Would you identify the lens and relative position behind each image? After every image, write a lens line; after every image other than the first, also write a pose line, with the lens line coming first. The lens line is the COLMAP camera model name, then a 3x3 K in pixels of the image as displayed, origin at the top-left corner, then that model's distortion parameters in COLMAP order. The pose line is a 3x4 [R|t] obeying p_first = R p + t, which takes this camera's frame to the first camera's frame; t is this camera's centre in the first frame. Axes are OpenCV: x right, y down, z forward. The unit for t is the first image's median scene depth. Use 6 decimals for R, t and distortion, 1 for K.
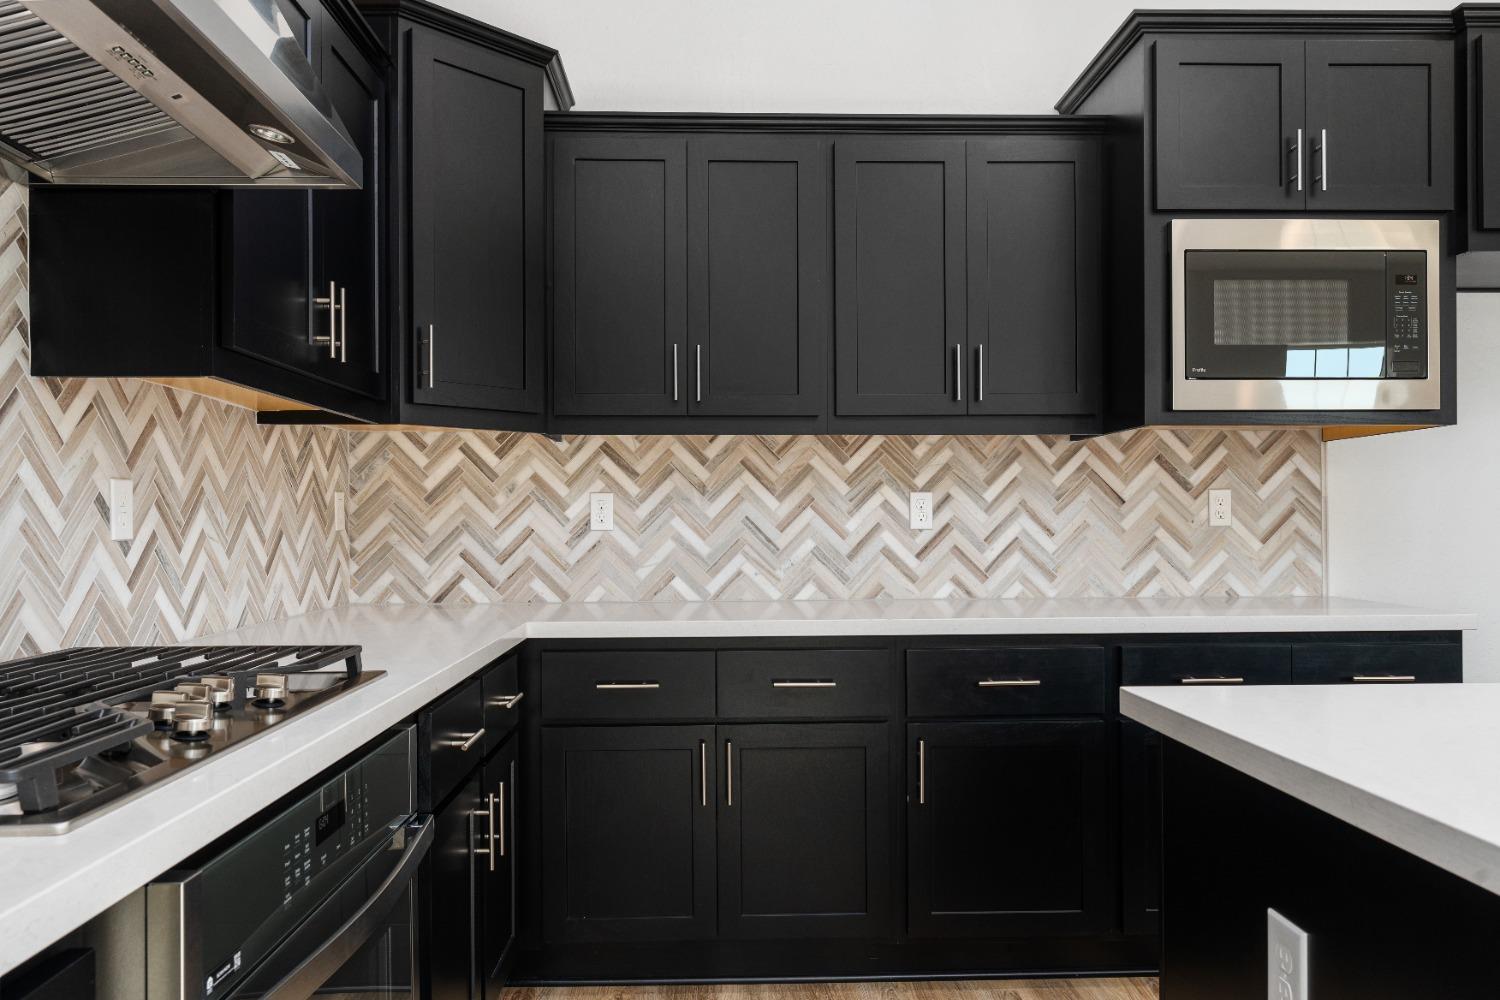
lens RADIAL K [[1111.8, 0, 745.1], [0, 1111.8, 510.4], [0, 0, 1]] dist [0.009534, 0.003504]
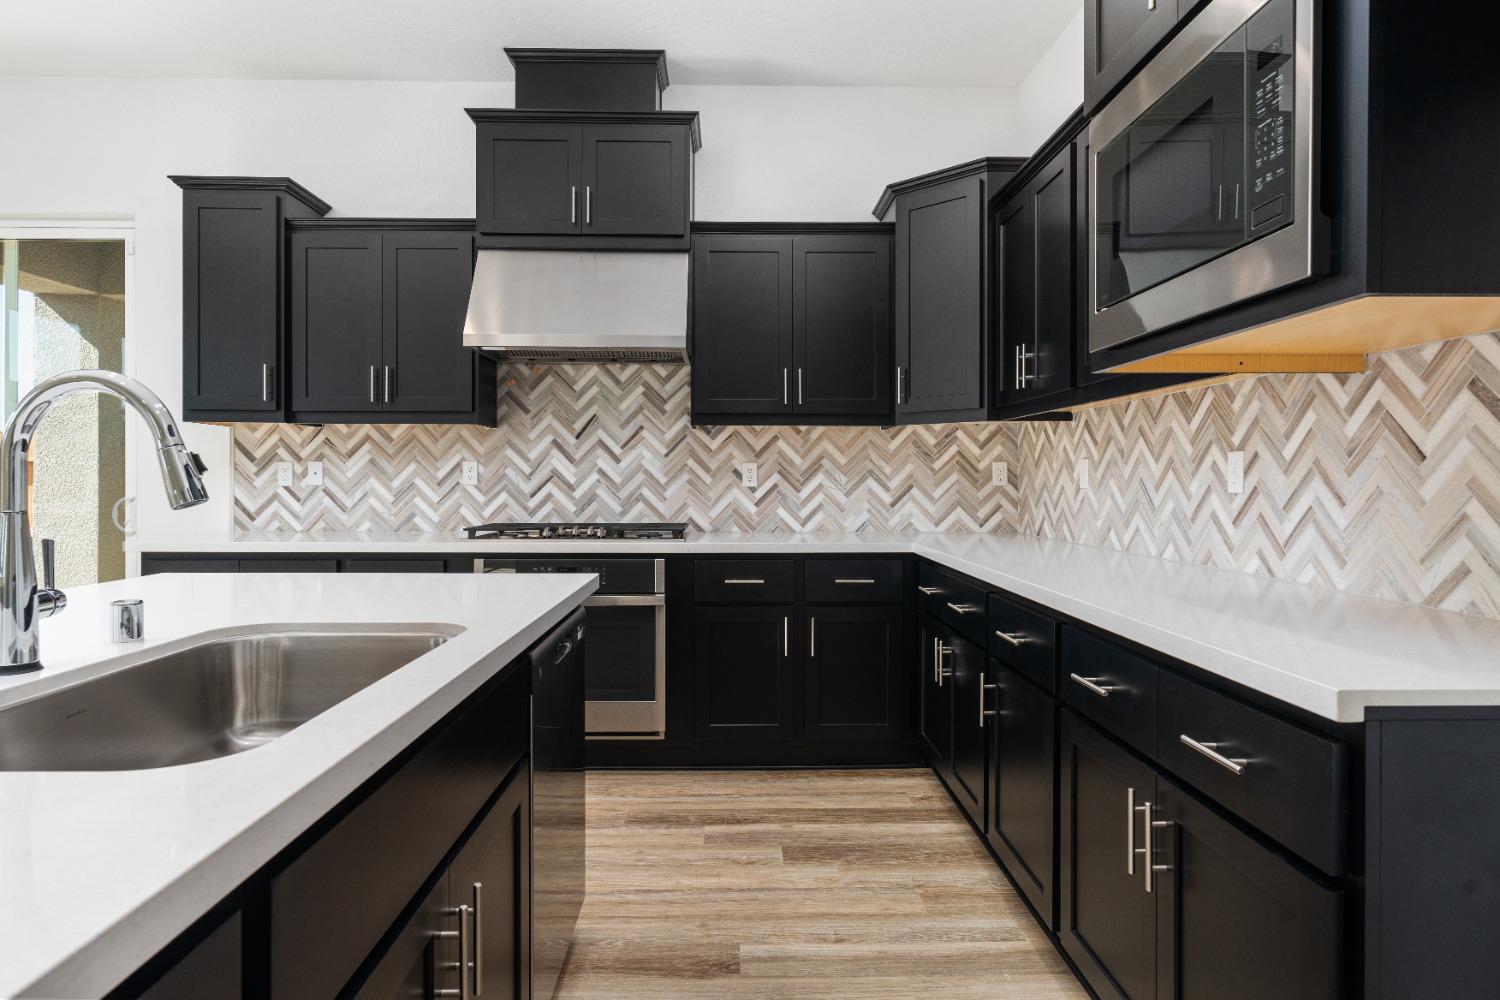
lens RADIAL K [[852.7, 0, 748.8], [0, 852.7, 481.1], [0, 0, 1]] dist [0.001973, 0.000155]
pose [[-0.006105, 0.007974, -0.999950, 0.840275], [0.007178, 0.999943, 0.007930, -0.000780], [0.999956, -0.007130, -0.006162, 0.615010]]
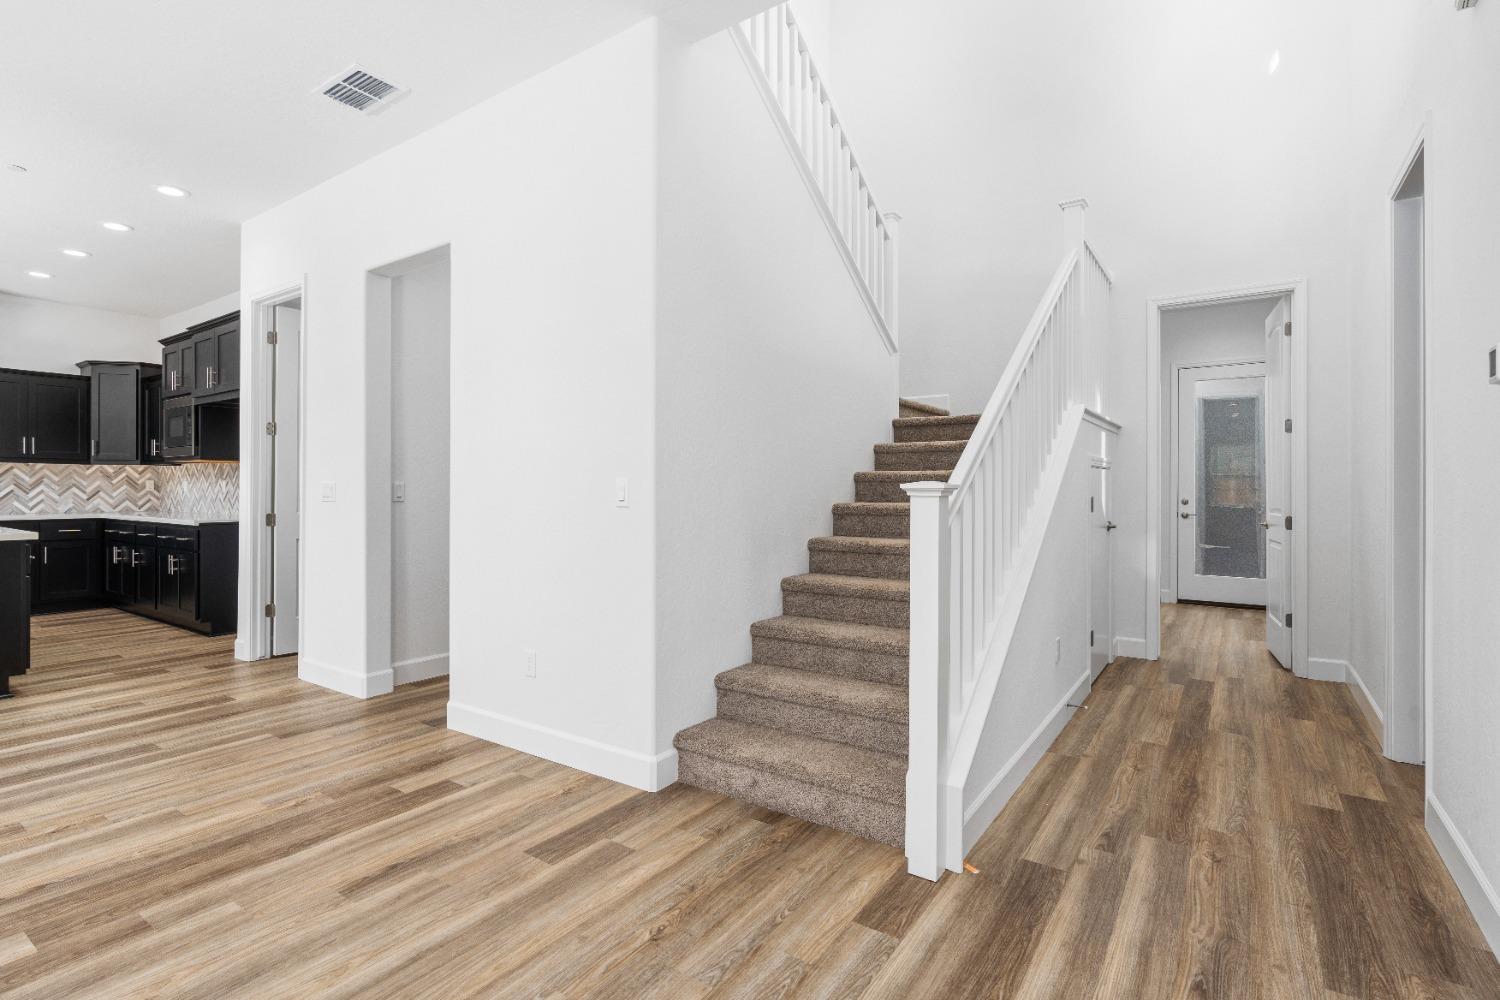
lens RADIAL K [[715.0, 0, 746.8], [0, 715.0, 492.2], [0, 0, 1]] dist [-0.000167, -0.000232]
pose [[0.804897, 0.010509, -0.593322, 2.547164], [-0.002762, 0.999899, 0.013964, -0.015327], [0.593408, -0.009601, 0.804844, 0.248990]]
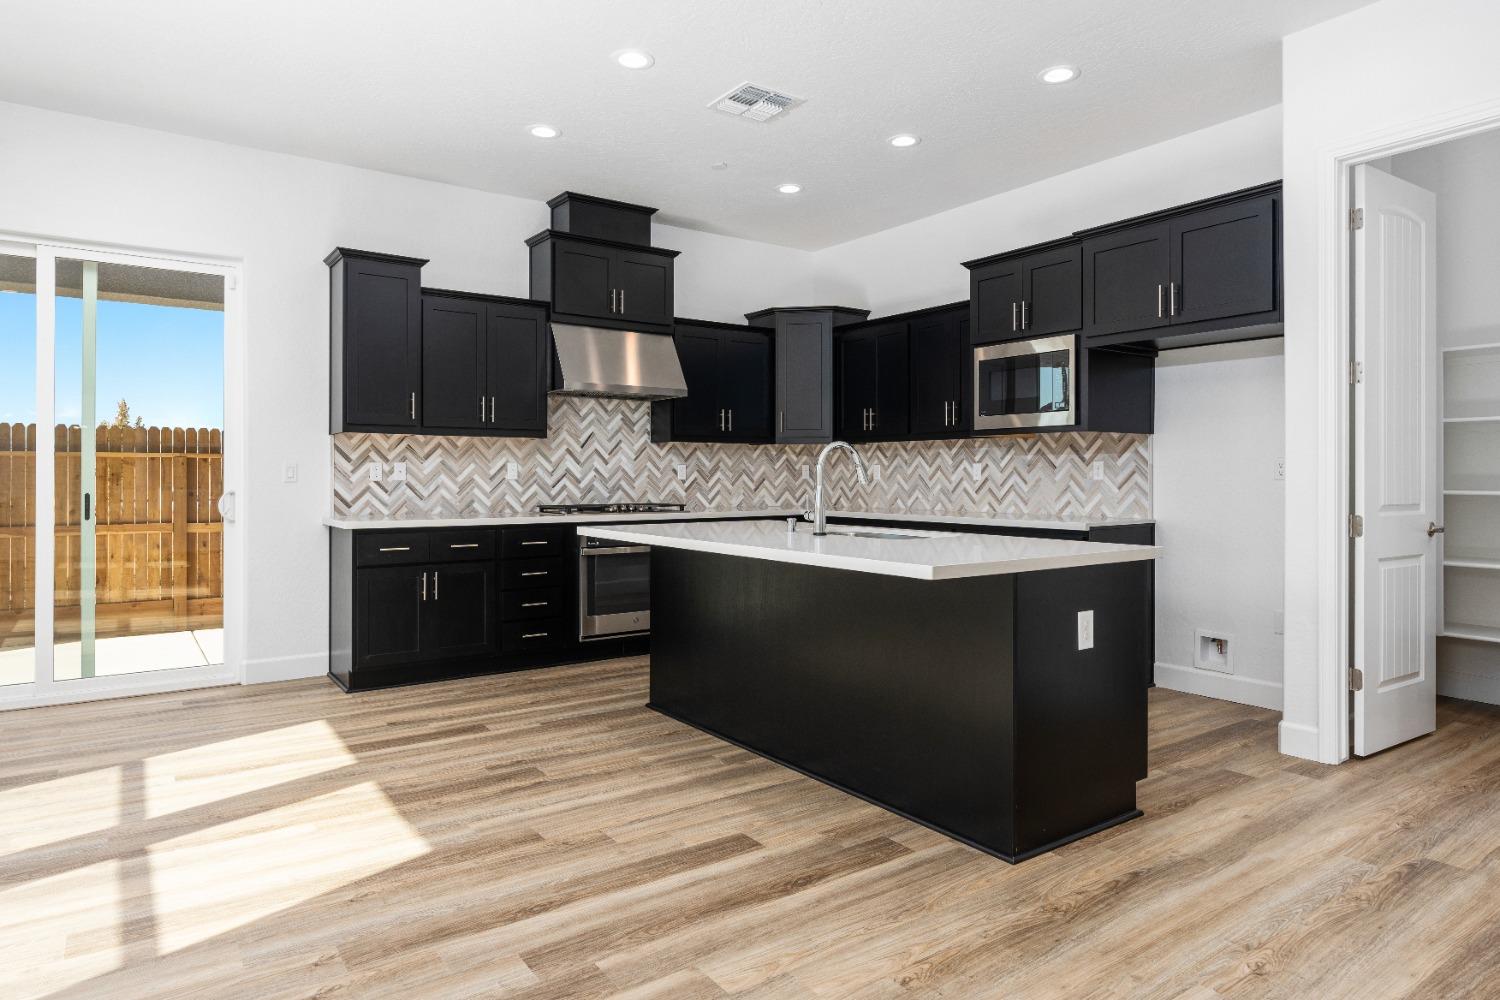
lens RADIAL K [[904.1, 0, 755.7], [0, 904.1, 472.4], [0, 0, 1]] dist [-0.000638, -0.000136]
pose [[0.558175, 0.002674, -0.829719, 1.401560], [0.004389, 0.999971, 0.006175, -0.011632], [0.829712, -0.007088, 0.558147, -0.366815]]
